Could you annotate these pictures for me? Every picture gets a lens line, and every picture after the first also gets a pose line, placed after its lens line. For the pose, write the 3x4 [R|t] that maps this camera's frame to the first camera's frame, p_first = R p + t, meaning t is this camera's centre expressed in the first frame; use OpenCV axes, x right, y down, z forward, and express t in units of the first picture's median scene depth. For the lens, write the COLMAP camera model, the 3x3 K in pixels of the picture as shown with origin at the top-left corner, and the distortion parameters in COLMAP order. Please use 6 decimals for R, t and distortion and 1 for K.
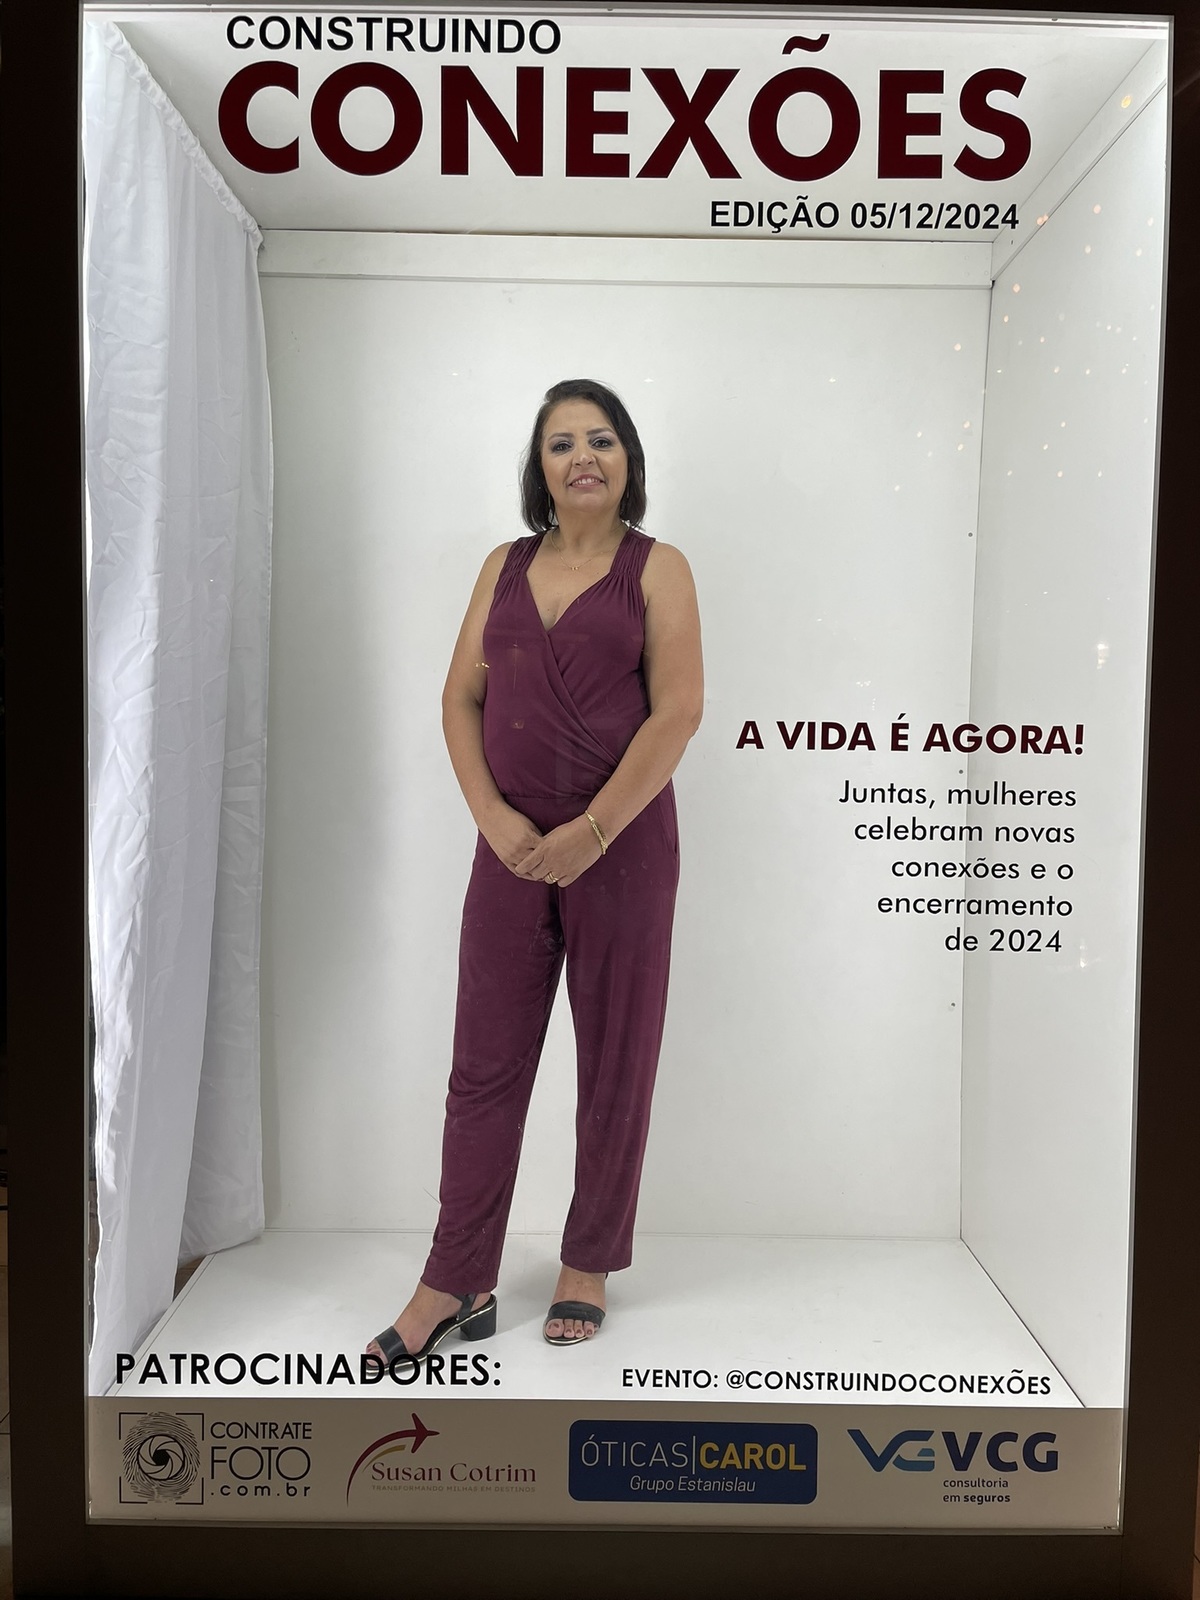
lens RADIAL K [[1312.9, 0, 596.1], [0, 1312.9, 806.3], [0, 0, 1]] dist [0.072846, -0.125417]
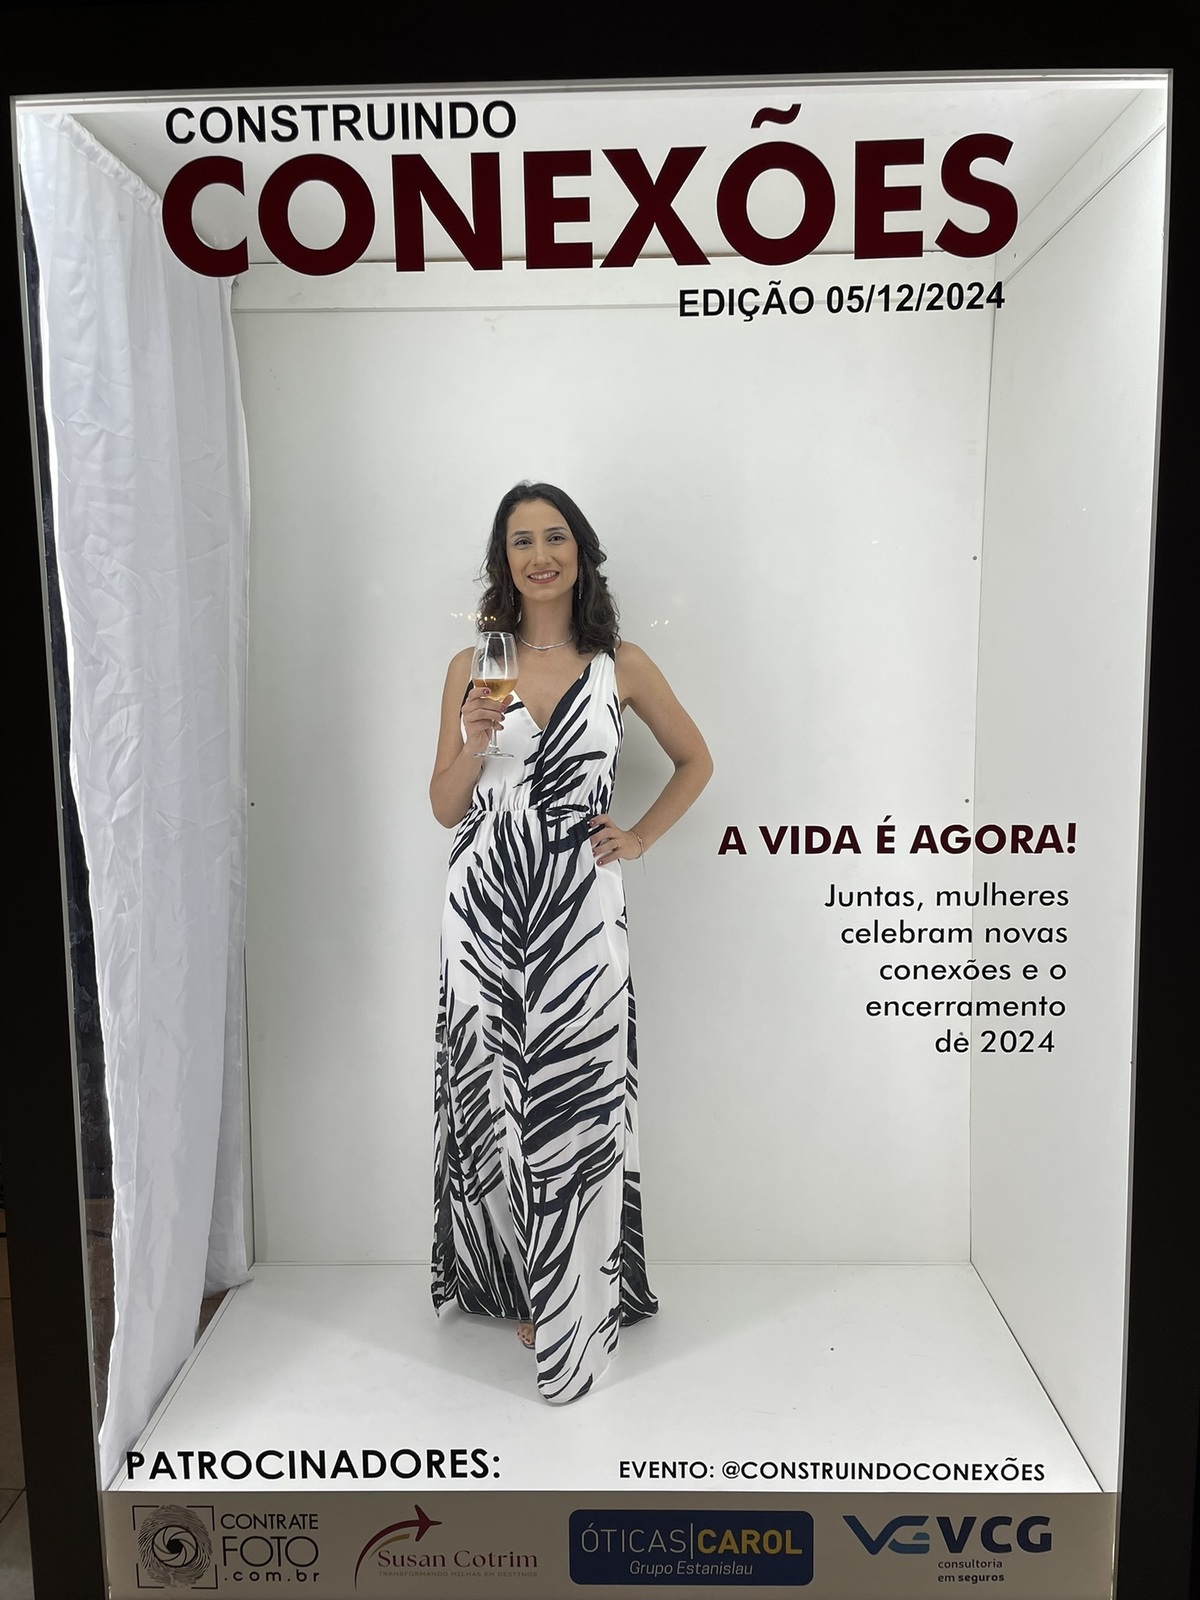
lens RADIAL K [[1312.9, 0, 595.7], [0, 1312.9, 791.5], [0, 0, 1]] dist [0.072846, -0.125417]
pose [[0.999258, -0.024386, -0.029803, 0.045373], [0.026413, 0.997224, 0.069619, -0.161164], [0.028022, -0.070355, 0.997128, 0.023237]]
